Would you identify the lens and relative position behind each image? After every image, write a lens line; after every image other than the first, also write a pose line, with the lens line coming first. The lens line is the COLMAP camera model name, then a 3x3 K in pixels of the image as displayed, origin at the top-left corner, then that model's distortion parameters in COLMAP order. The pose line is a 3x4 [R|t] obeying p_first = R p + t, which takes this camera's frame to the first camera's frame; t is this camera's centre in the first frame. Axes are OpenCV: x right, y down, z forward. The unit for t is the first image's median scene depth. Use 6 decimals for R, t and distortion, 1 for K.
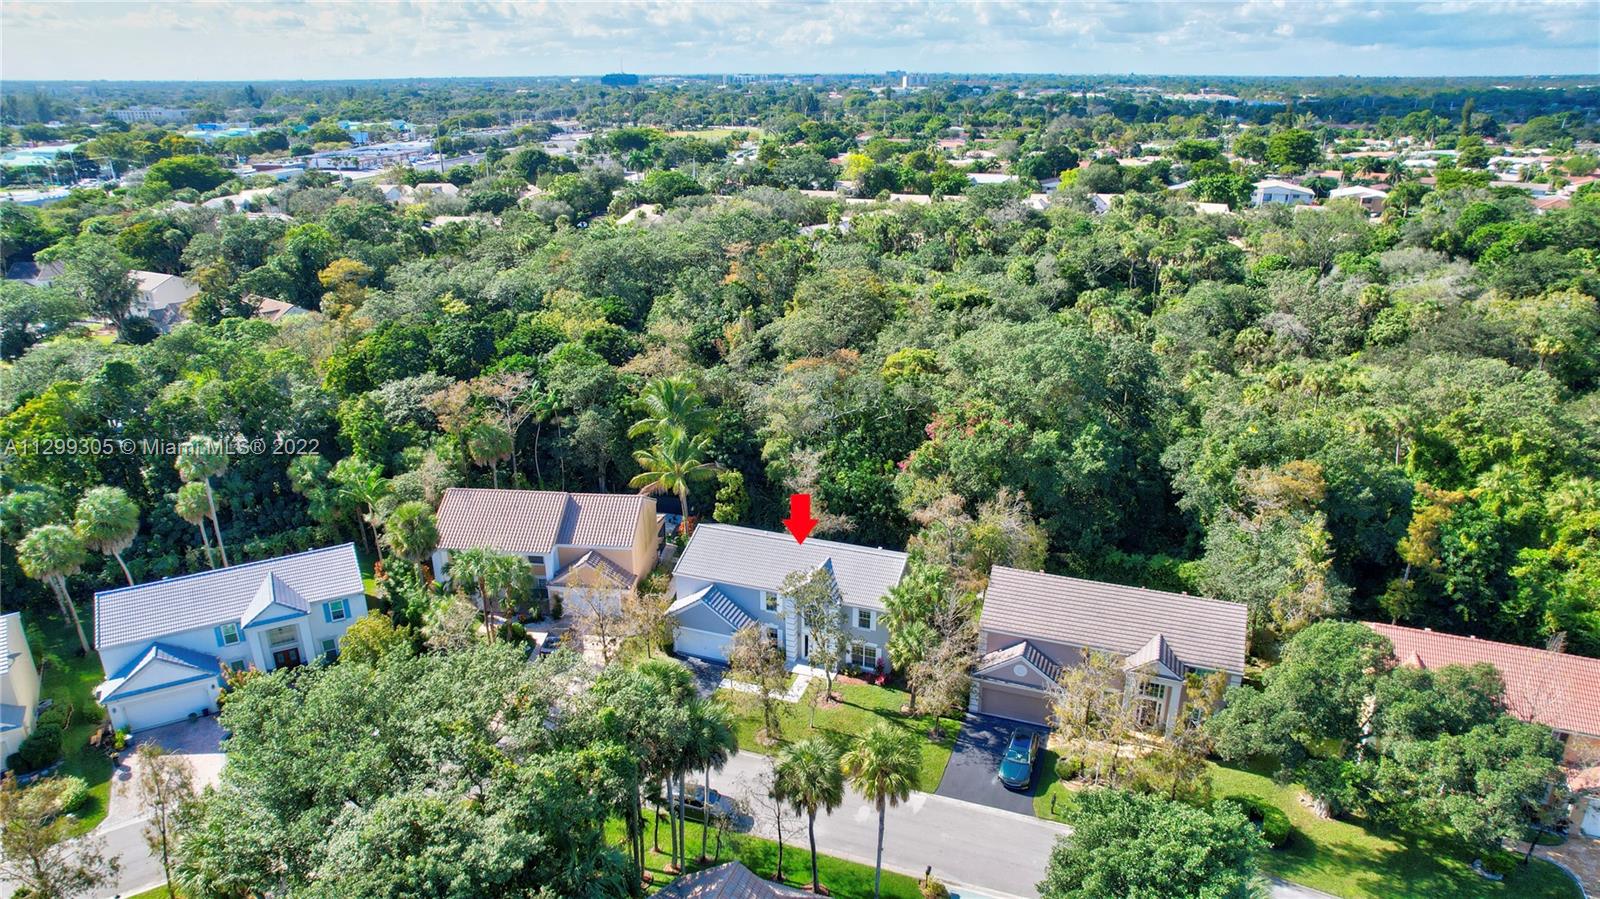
lens RADIAL K [[1033.2, 0, 798.6], [0, 1033.2, 491.8], [0, 0, 1]] dist [-0.069671, 0.049297]
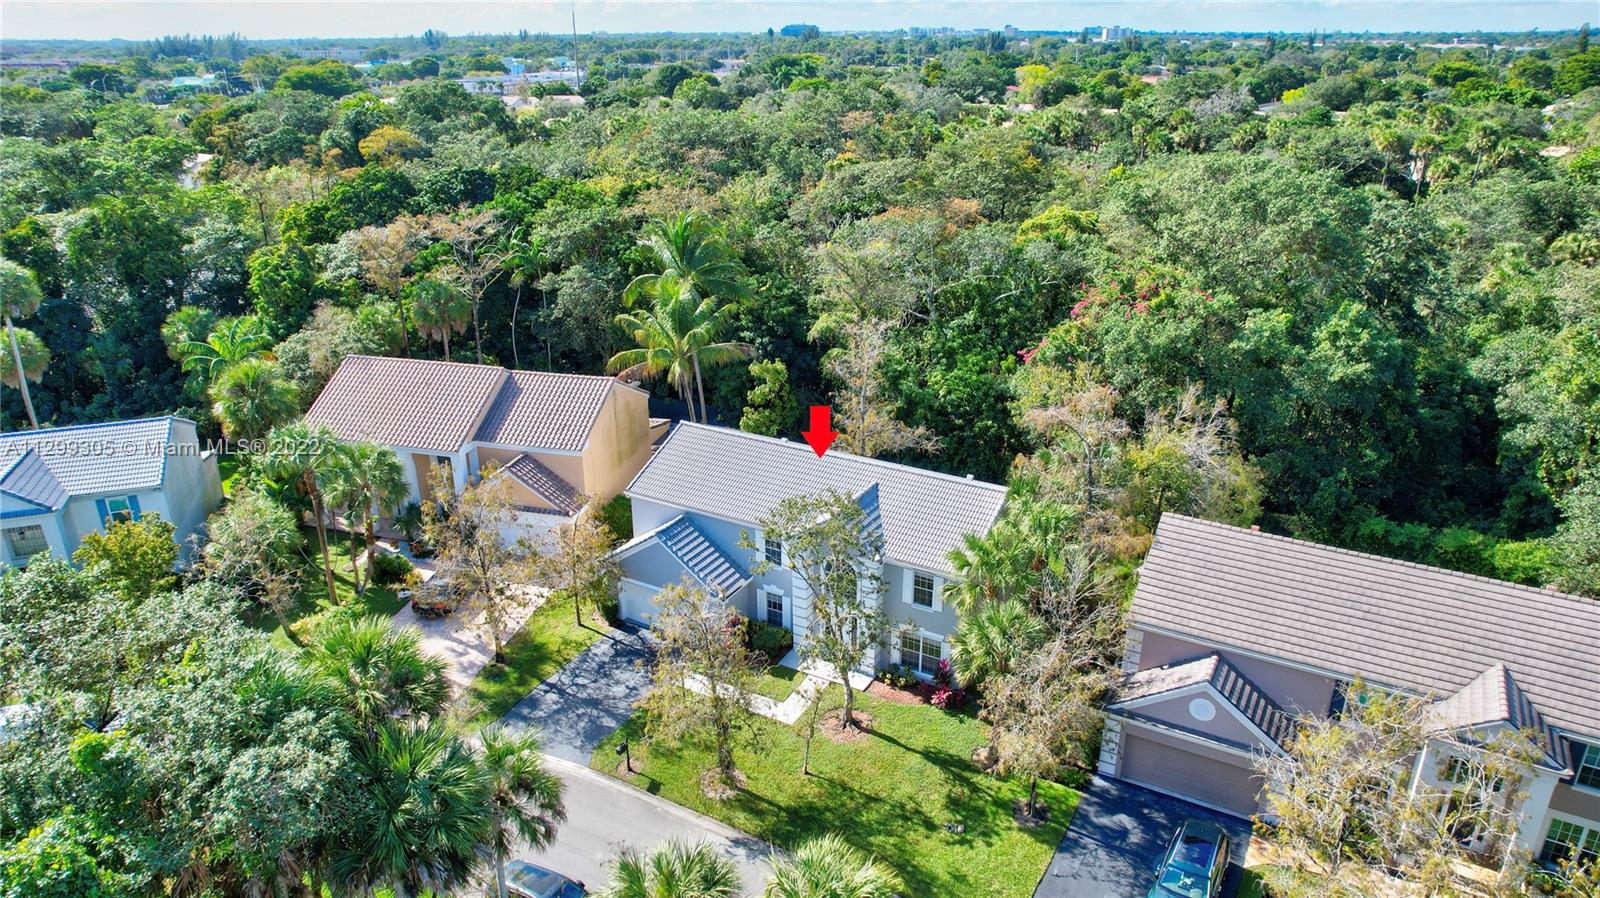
lens RADIAL K [[1033.2, 0, 798.6], [0, 1033.2, 491.3], [0, 0, 1]] dist [-0.069671, 0.049297]
pose [[0.984346, 0.065983, -0.163431, 0.077287], [-0.062982, 0.997738, 0.023482, 0.054047], [0.164611, -0.012821, 0.986275, 0.384954]]
